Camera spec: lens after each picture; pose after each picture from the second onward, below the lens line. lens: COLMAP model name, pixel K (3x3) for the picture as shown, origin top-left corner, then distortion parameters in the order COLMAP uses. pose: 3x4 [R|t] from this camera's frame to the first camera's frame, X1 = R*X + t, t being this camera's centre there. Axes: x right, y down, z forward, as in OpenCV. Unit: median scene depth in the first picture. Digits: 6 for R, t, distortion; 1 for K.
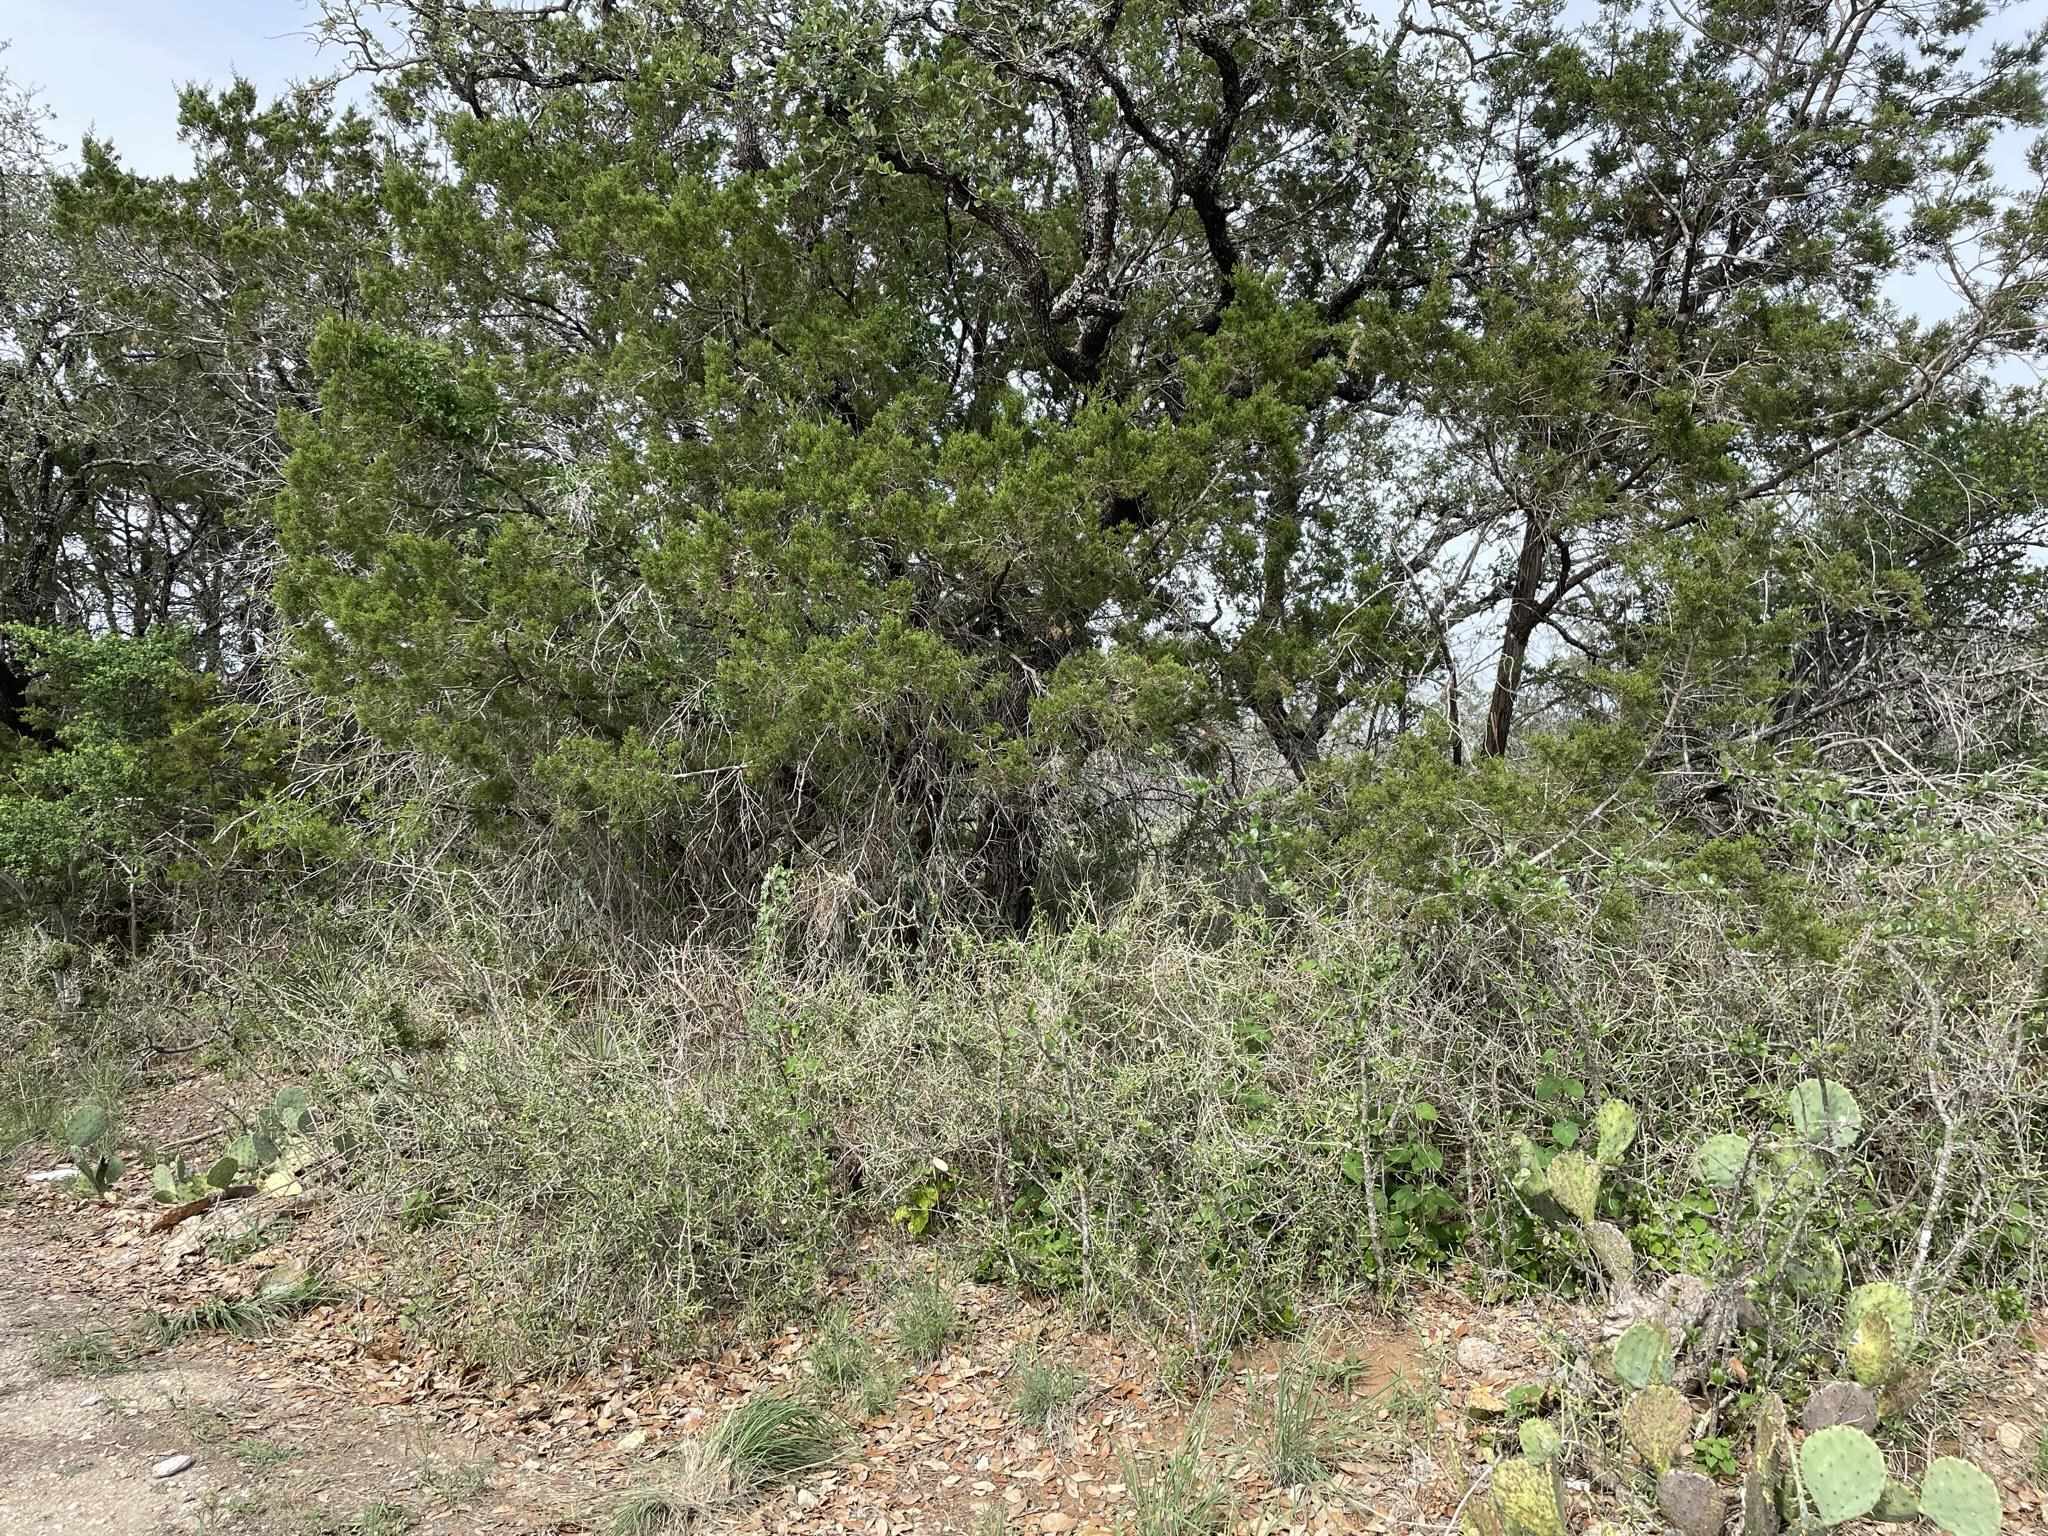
lens RADIAL K [[1565.8, 0, 1026.9], [0, 1565.8, 693.7], [0, 0, 1]] dist [0.063765, -0.091869]
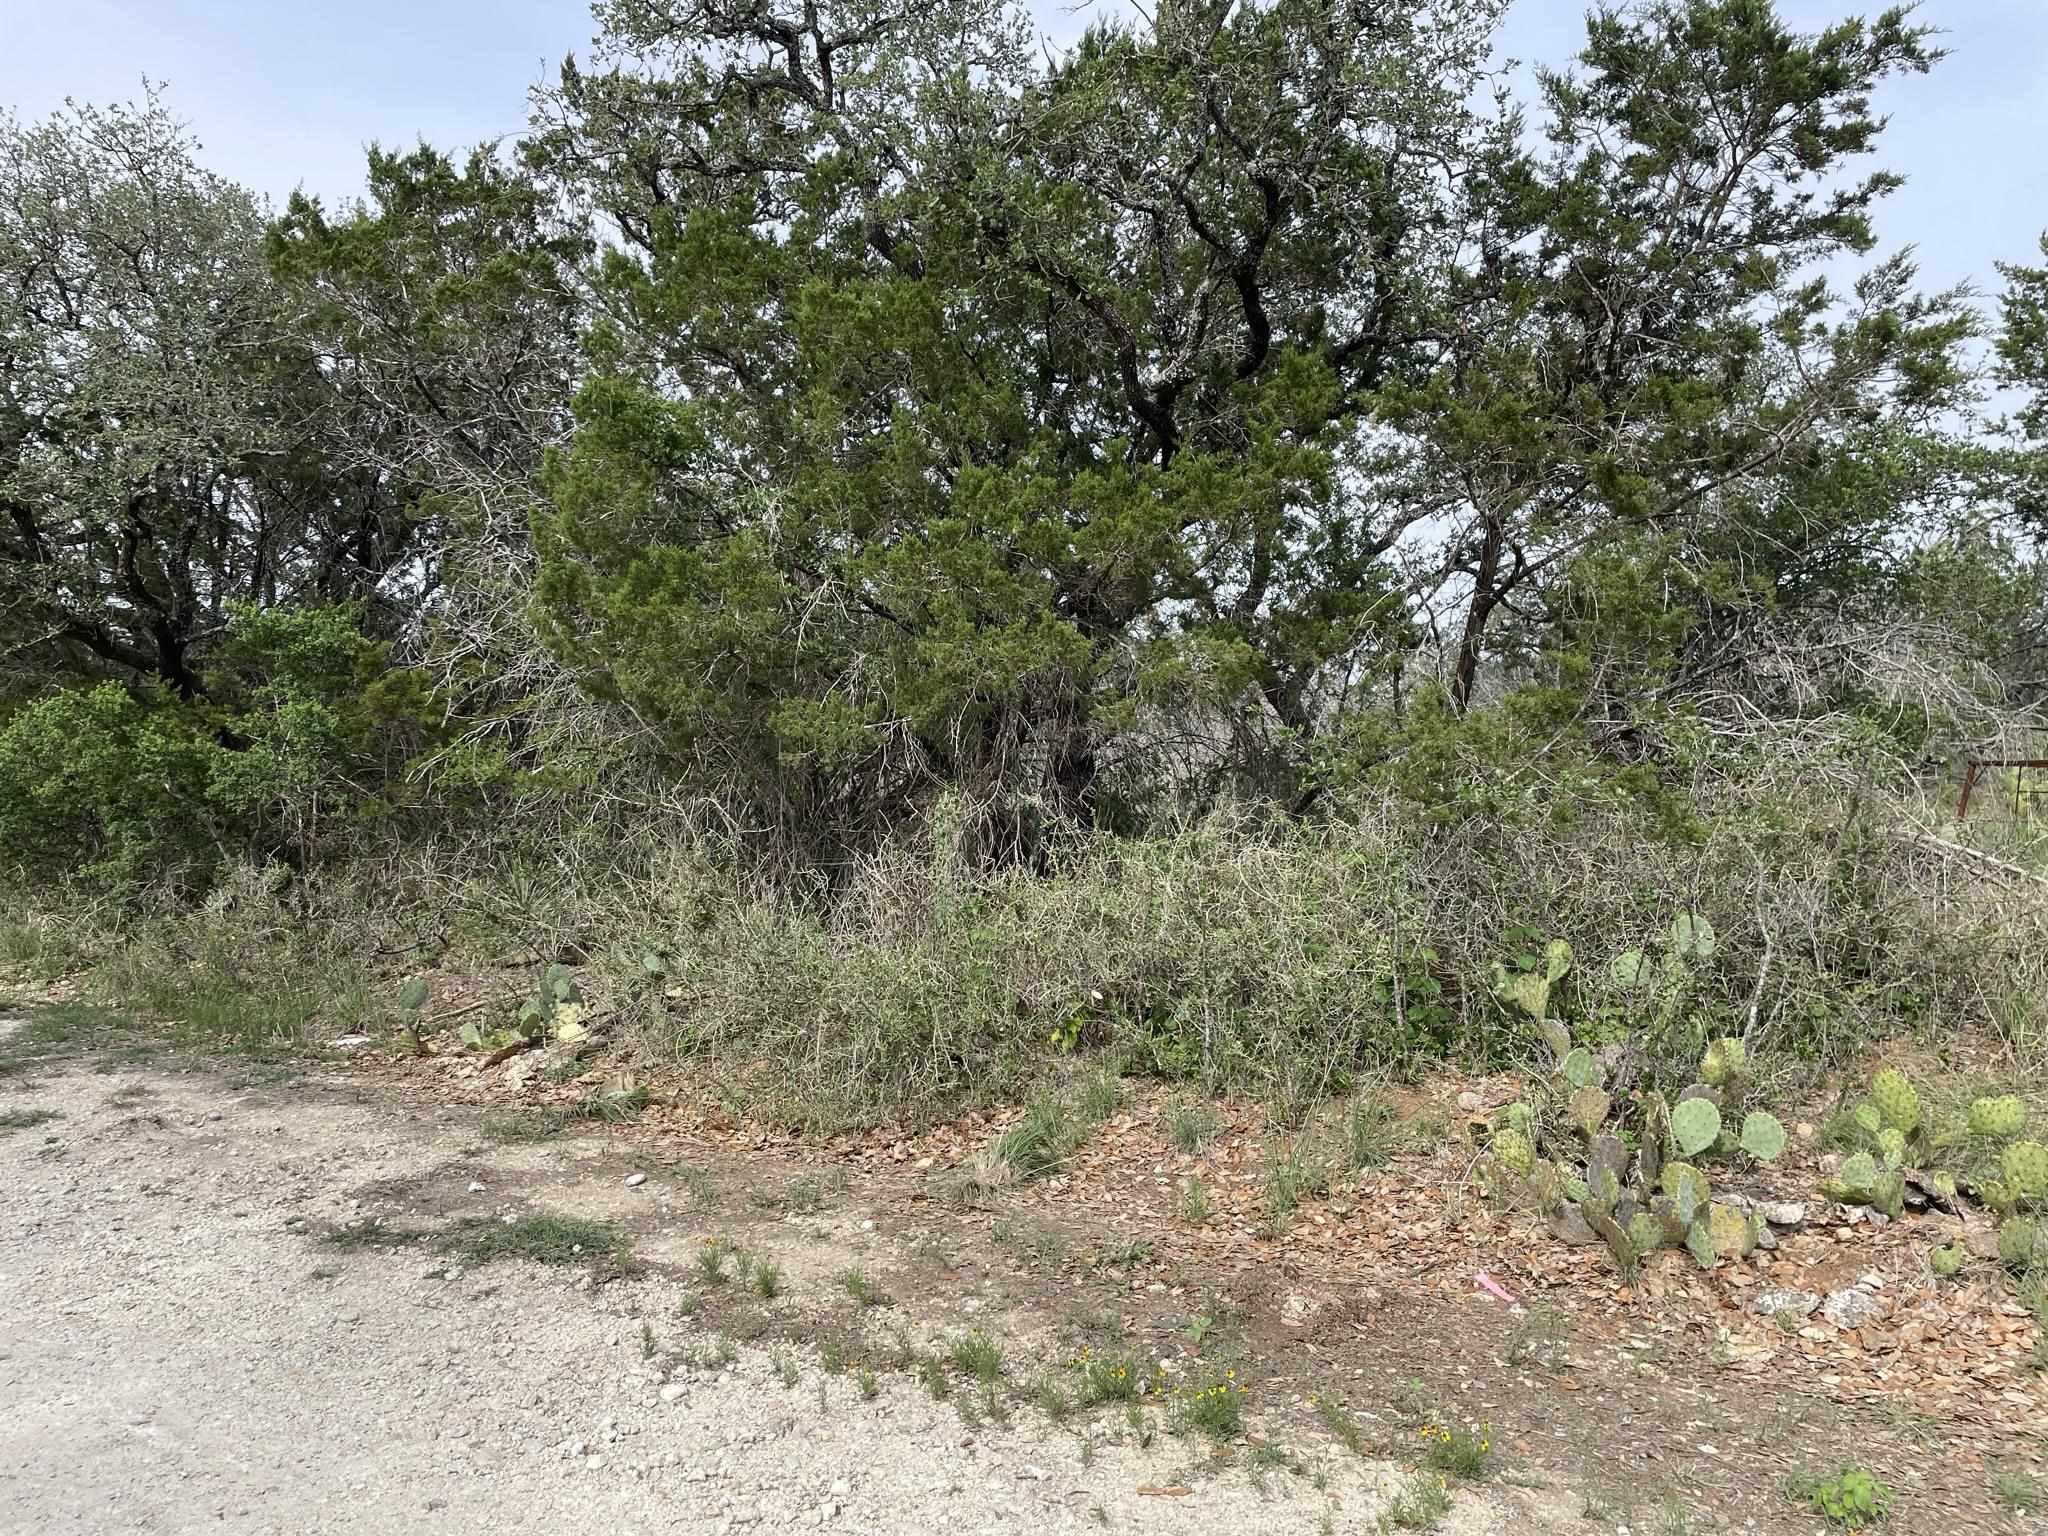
lens RADIAL K [[1565.8, 0, 1026.9], [0, 1565.8, 693.7], [0, 0, 1]] dist [0.063765, -0.091869]
pose [[0.998906, -0.005098, 0.046490, -0.165963], [0.003441, 0.999358, 0.035657, -0.026051], [-0.046642, -0.035458, 0.998282, -0.382187]]
